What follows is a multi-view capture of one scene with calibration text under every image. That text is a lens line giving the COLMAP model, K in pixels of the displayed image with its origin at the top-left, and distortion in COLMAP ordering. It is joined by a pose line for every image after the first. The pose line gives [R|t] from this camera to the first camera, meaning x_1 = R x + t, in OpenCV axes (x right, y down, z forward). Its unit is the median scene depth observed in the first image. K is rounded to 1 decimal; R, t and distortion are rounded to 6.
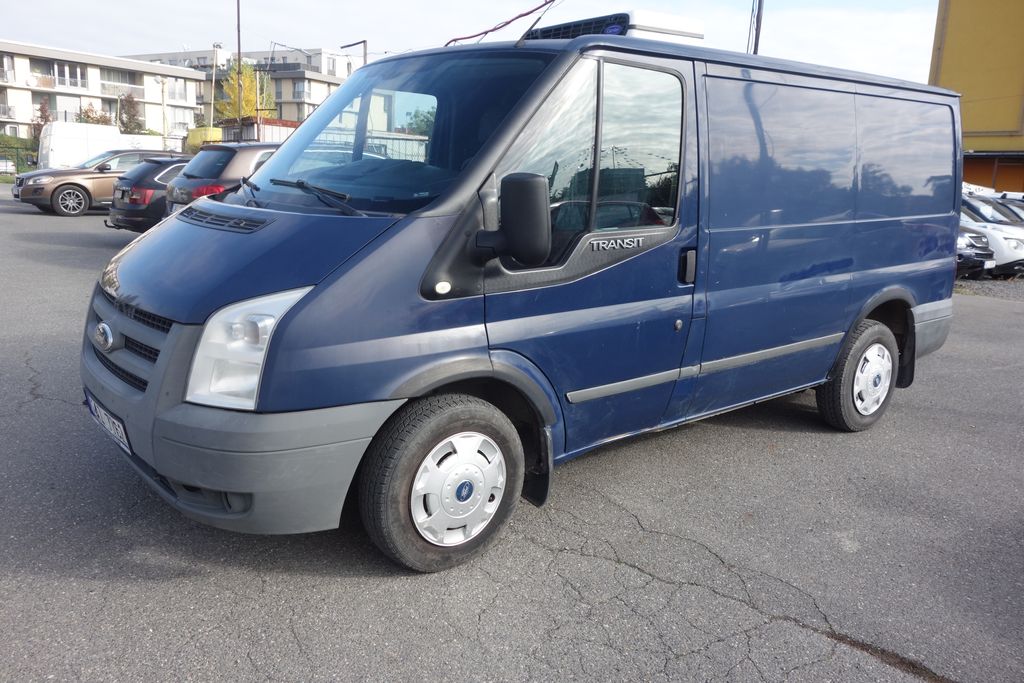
lens RADIAL K [[809.0, 0, 510.5], [0, 809.0, 339.2], [0, 0, 1]] dist [-0.001254, 0.001904]
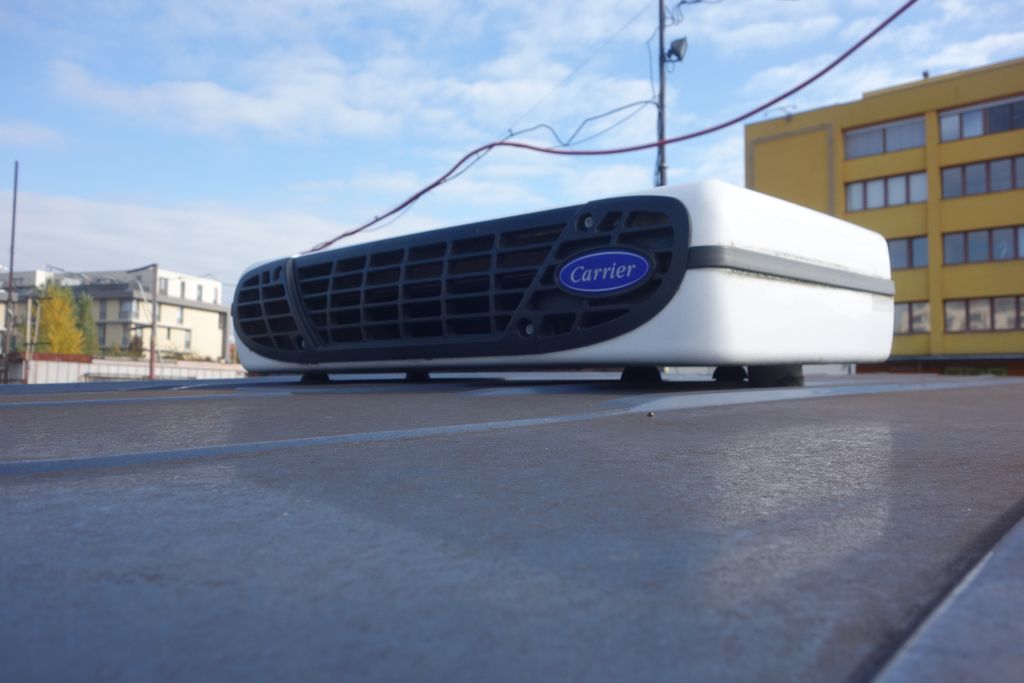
lens RADIAL K [[809.0, 0, 504.1], [0, 809.0, 337.4], [0, 0, 1]] dist [-0.001254, 0.001904]
pose [[0.983069, -0.019756, 0.182168, 0.070209], [0.065604, 0.966215, -0.249247, -0.343231], [-0.171090, 0.256978, 0.951152, 0.882194]]
